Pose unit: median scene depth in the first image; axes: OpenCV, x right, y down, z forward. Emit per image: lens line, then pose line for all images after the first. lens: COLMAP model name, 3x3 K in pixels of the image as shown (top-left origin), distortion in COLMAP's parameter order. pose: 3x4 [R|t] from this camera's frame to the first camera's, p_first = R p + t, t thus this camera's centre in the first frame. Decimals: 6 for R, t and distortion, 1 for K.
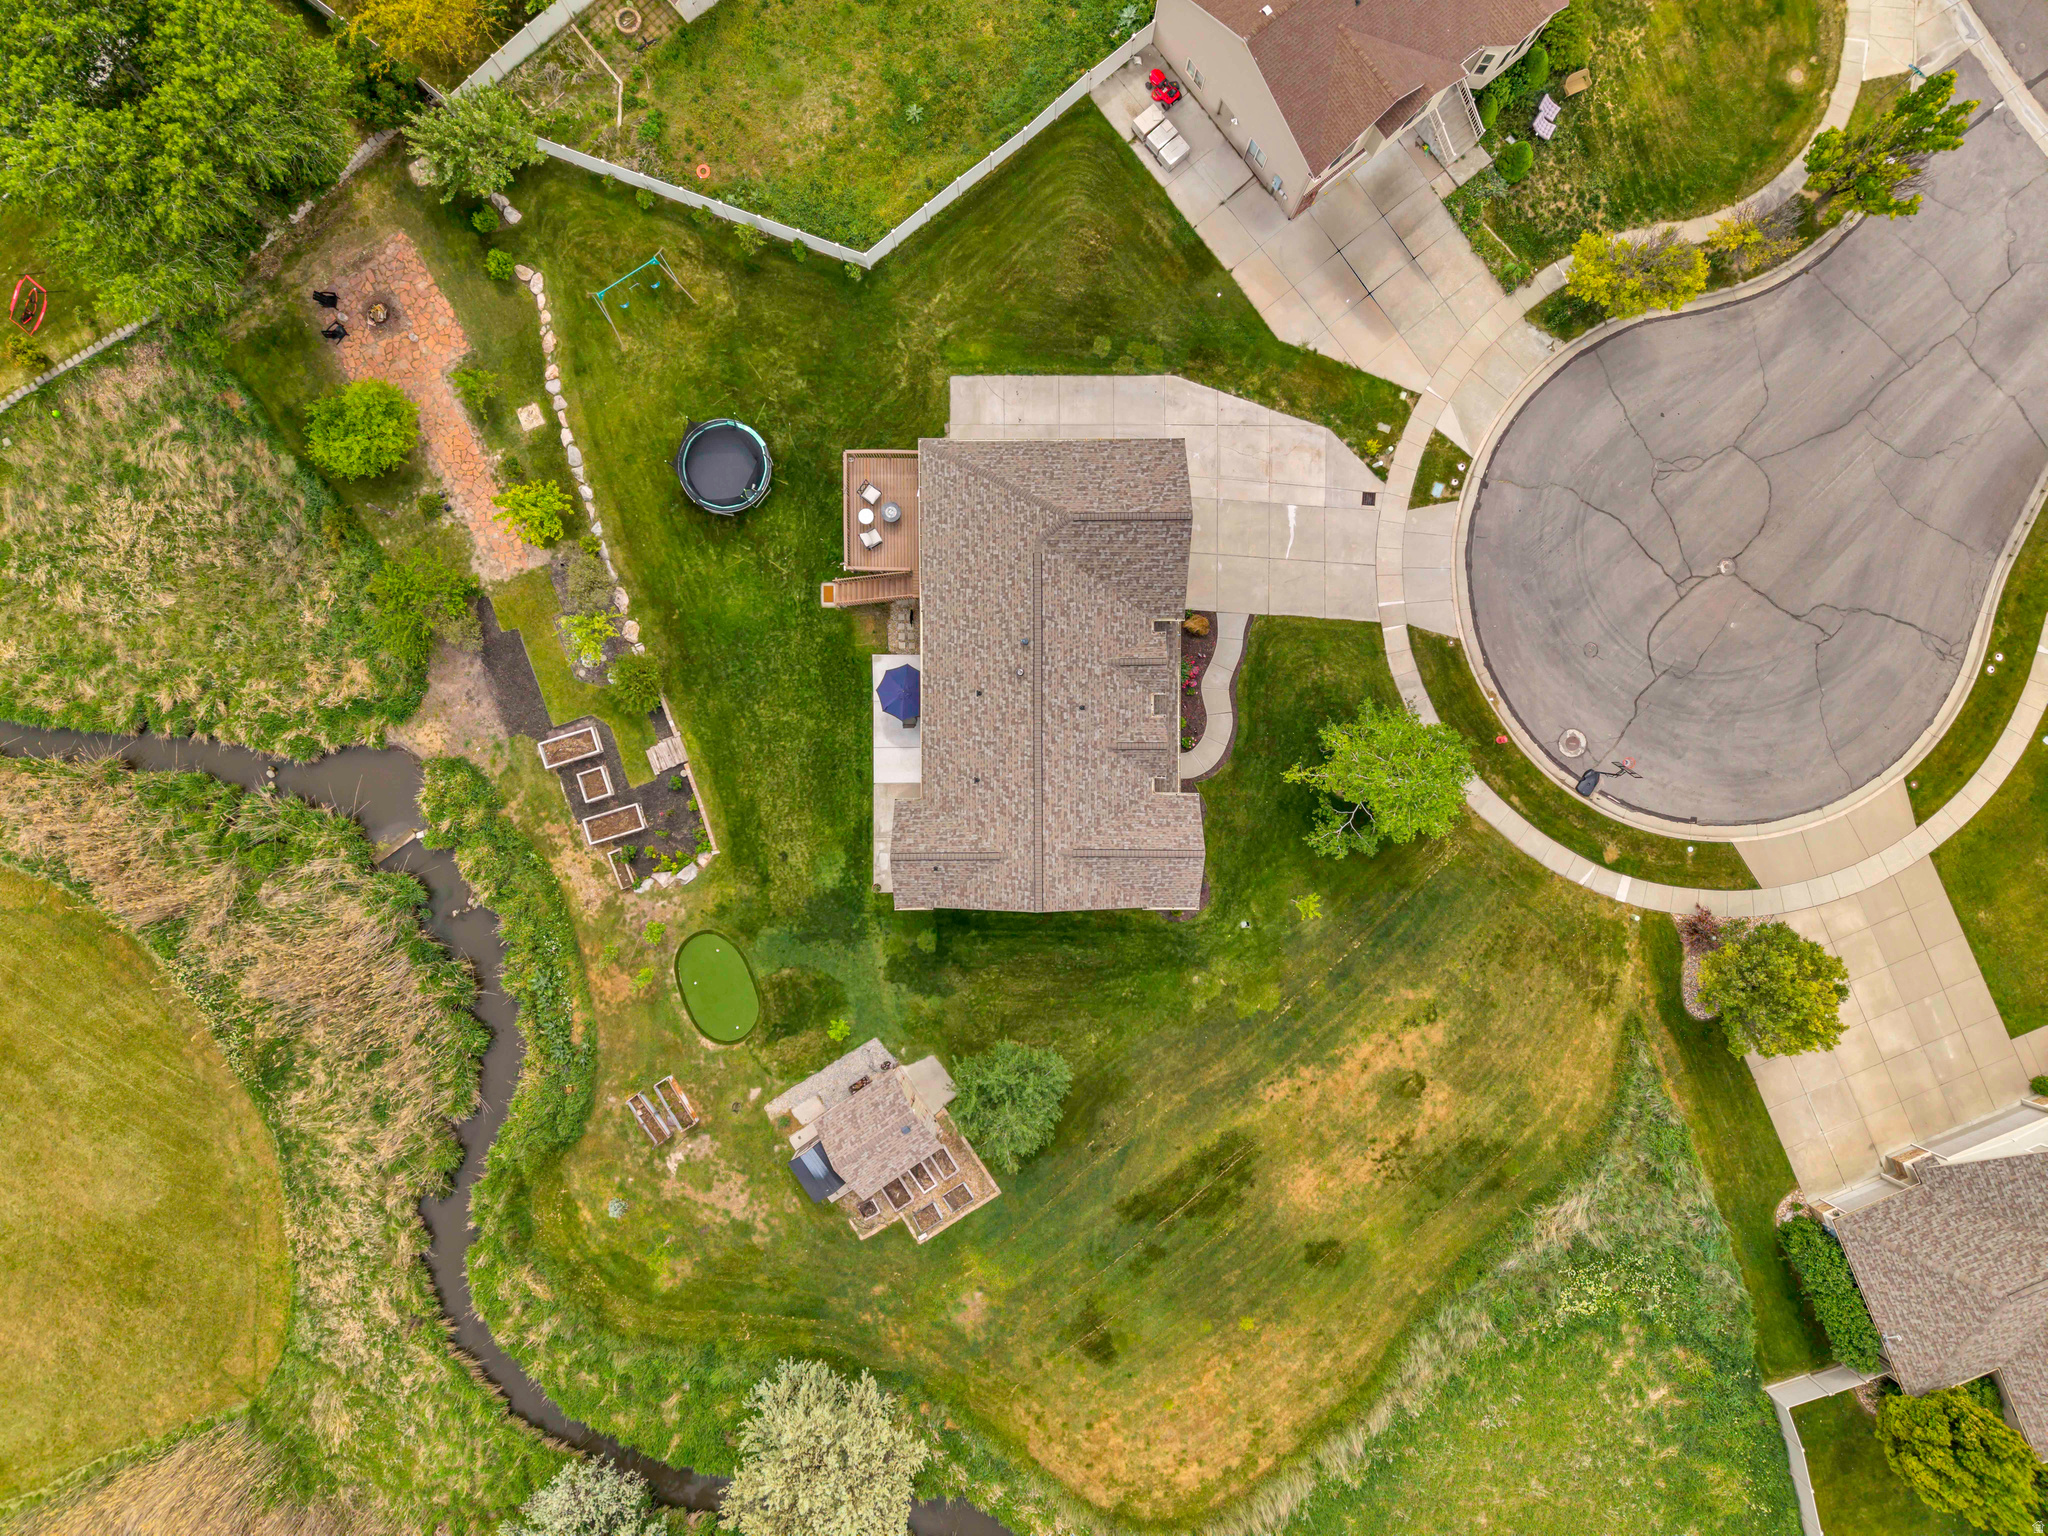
lens RADIAL K [[1420.1, 0, 1024.0], [0, 1420.1, 768.0], [0, 0, 1]] dist [0.037097, -0.057415]
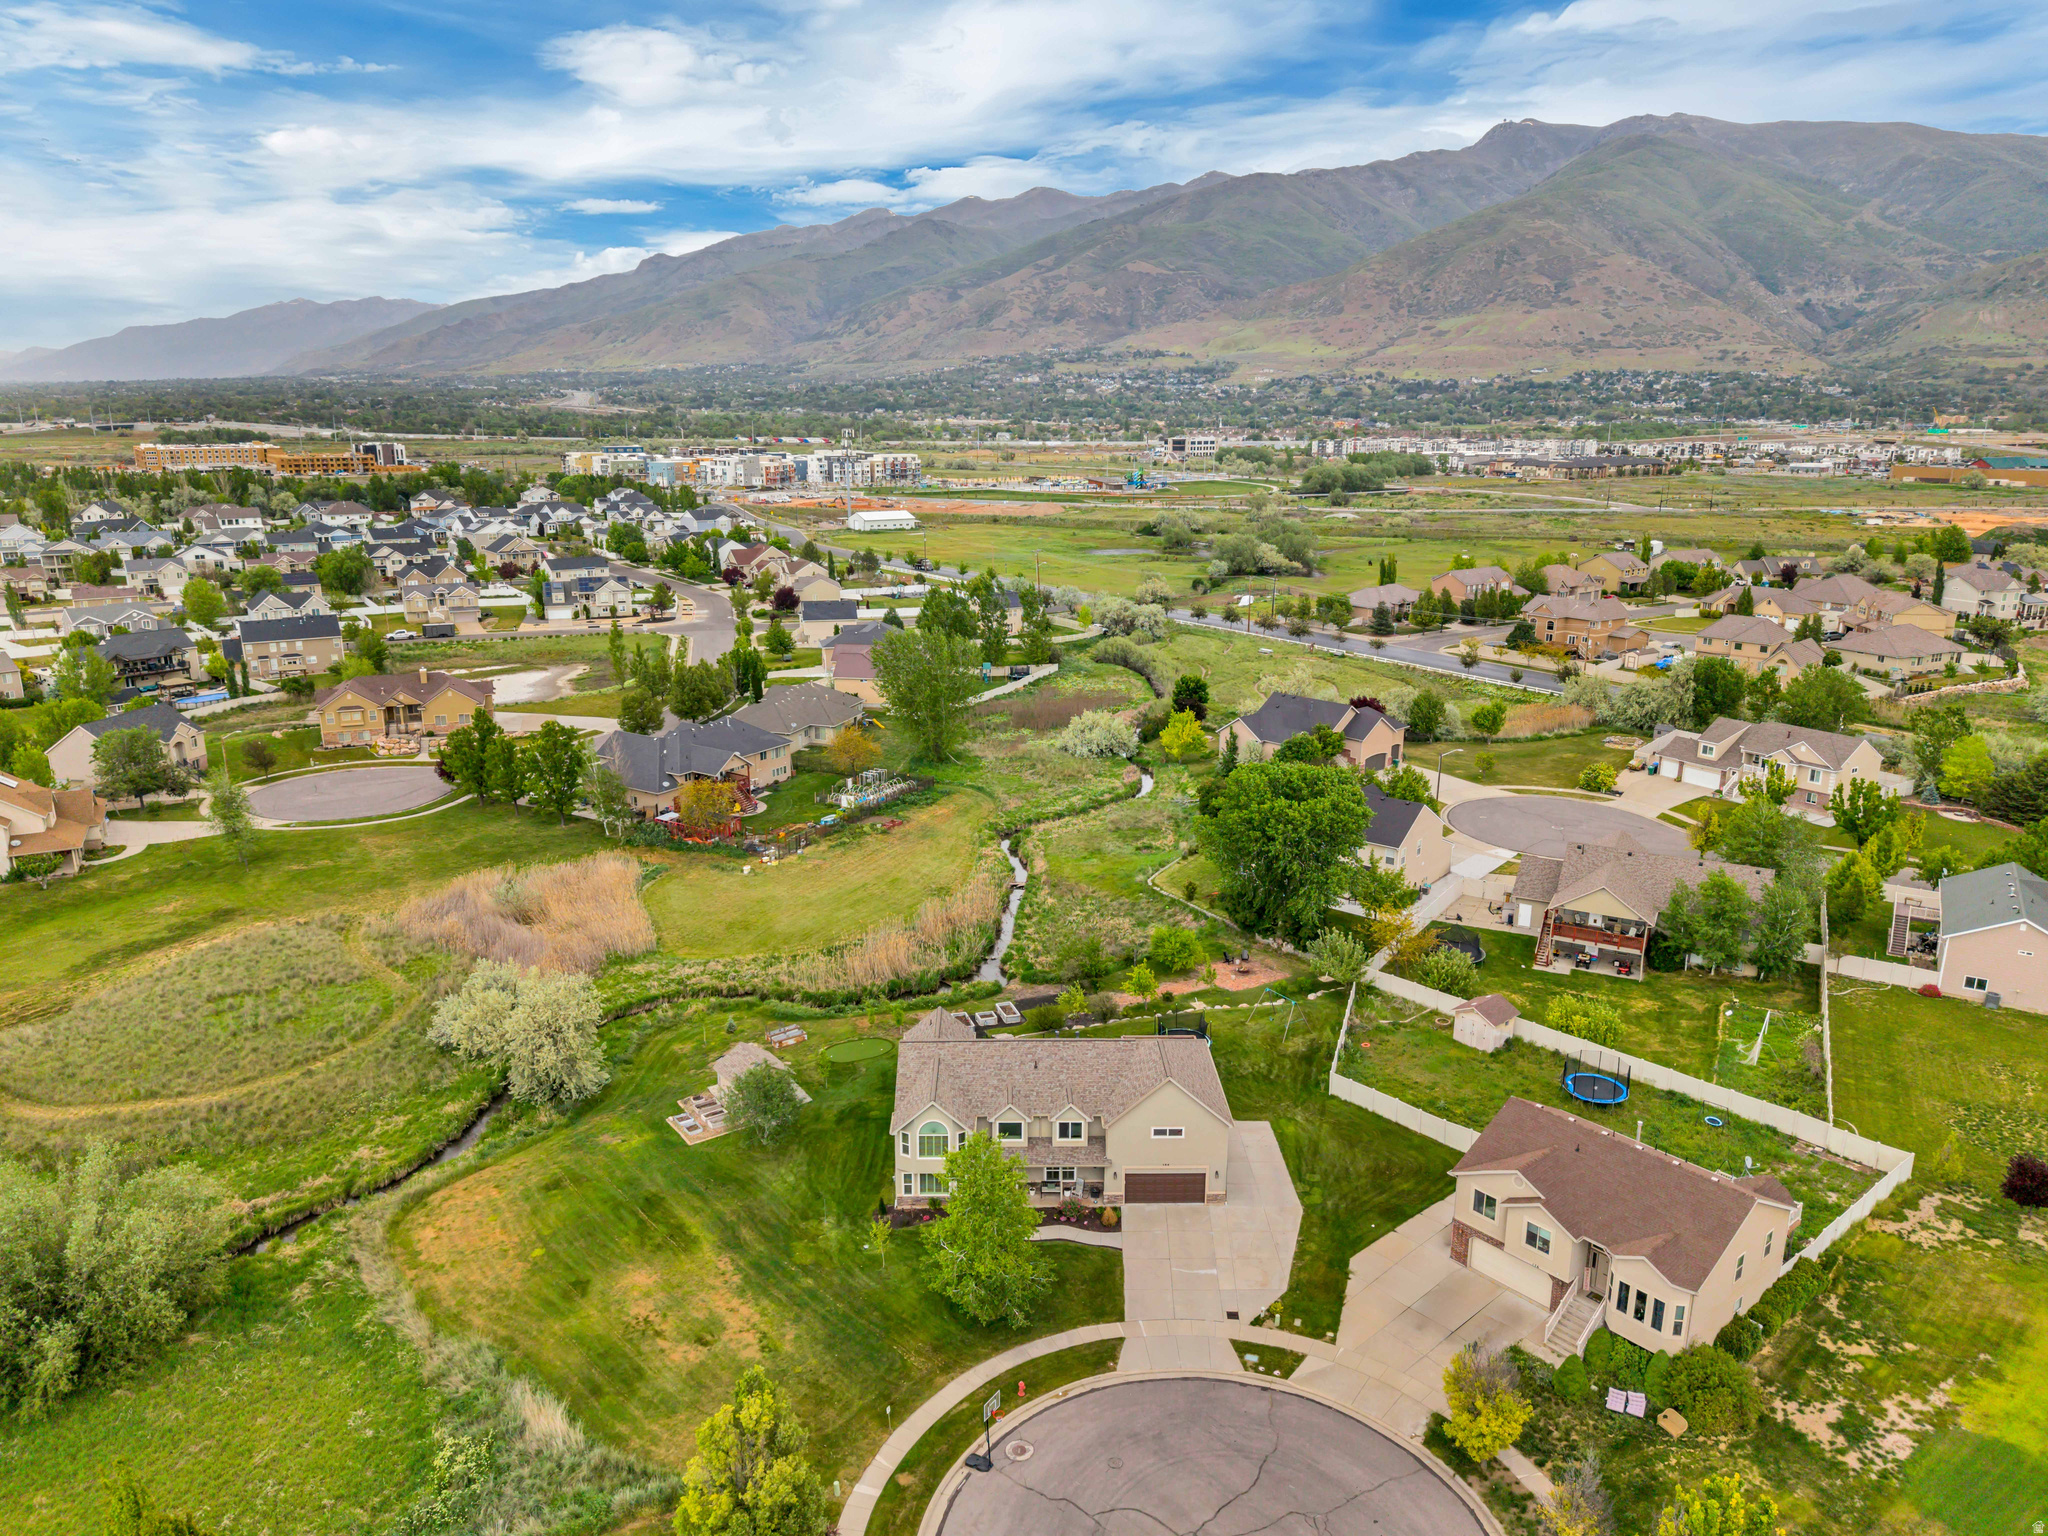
lens RADIAL K [[1384.8, 0, 1017.9], [0, 1384.8, 748.1], [0, 0, 1]] dist [0.041001, -0.045450]
pose [[0.014721, 0.237860, -0.971188, 1.209246], [-0.999891, 0.002823, -0.014464, -0.003475], [-0.000698, 0.971295, 0.237876, 0.298902]]
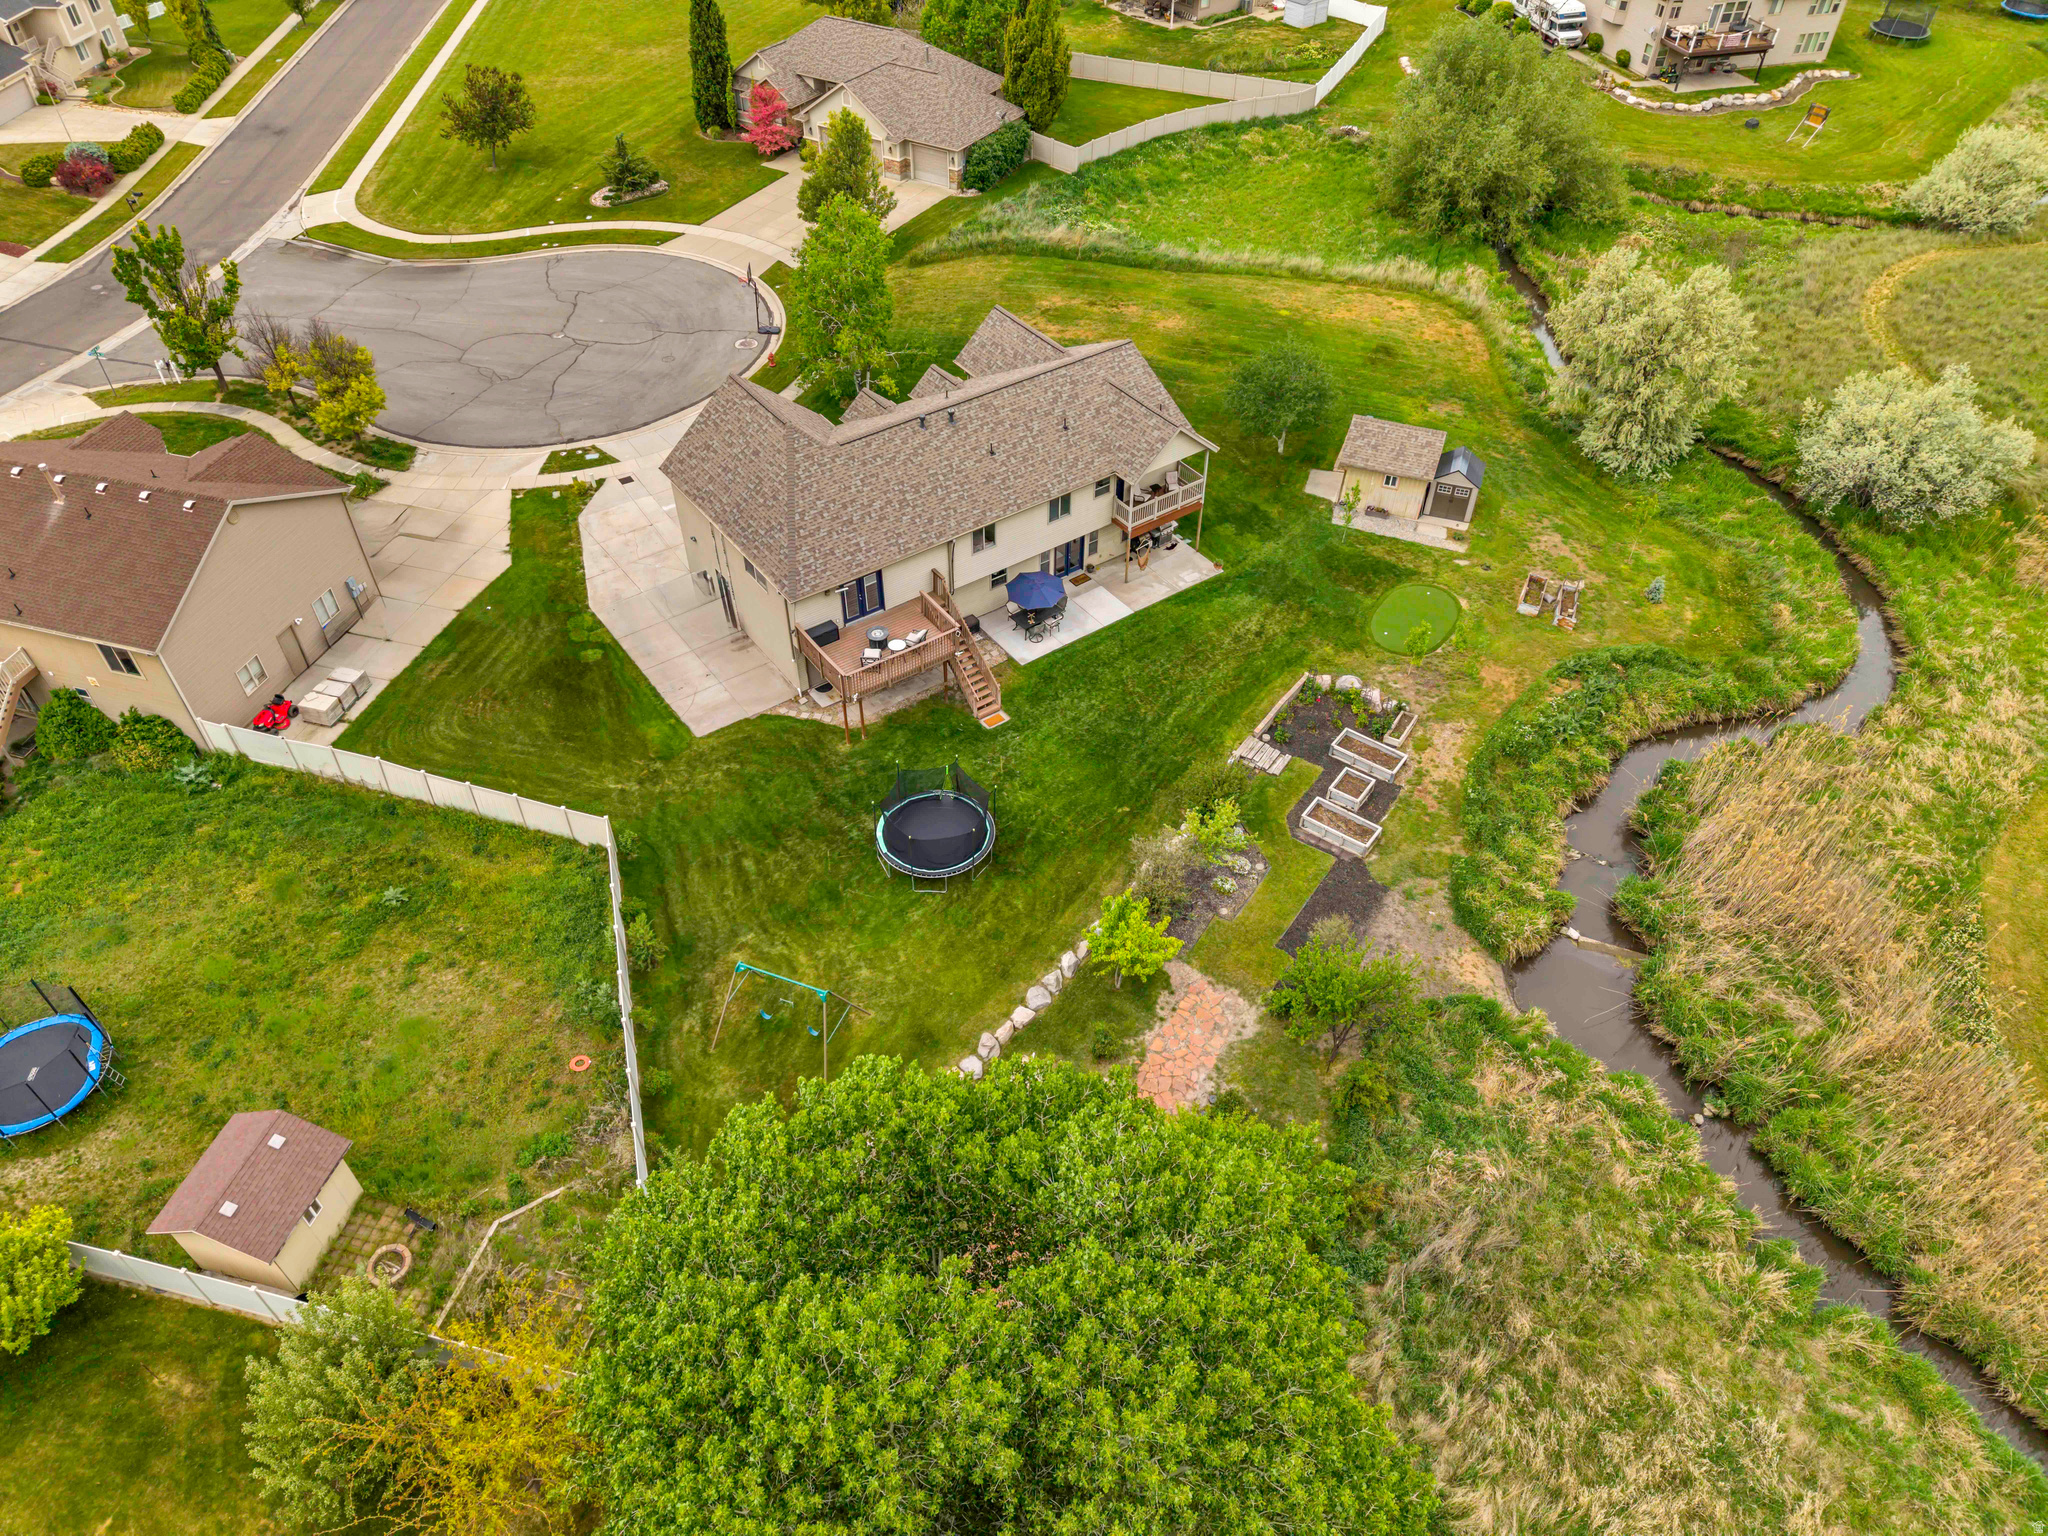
lens RADIAL K [[1398.5, 0, 1020.3], [0, 1398.5, 745.0], [0, 0, 1]] dist [0.016475, -0.015653]
pose [[-0.579324, -0.555334, 0.596647, -0.649608], [0.815094, -0.392725, 0.425896, -0.468562], [-0.002196, 0.733056, 0.680165, 0.441390]]
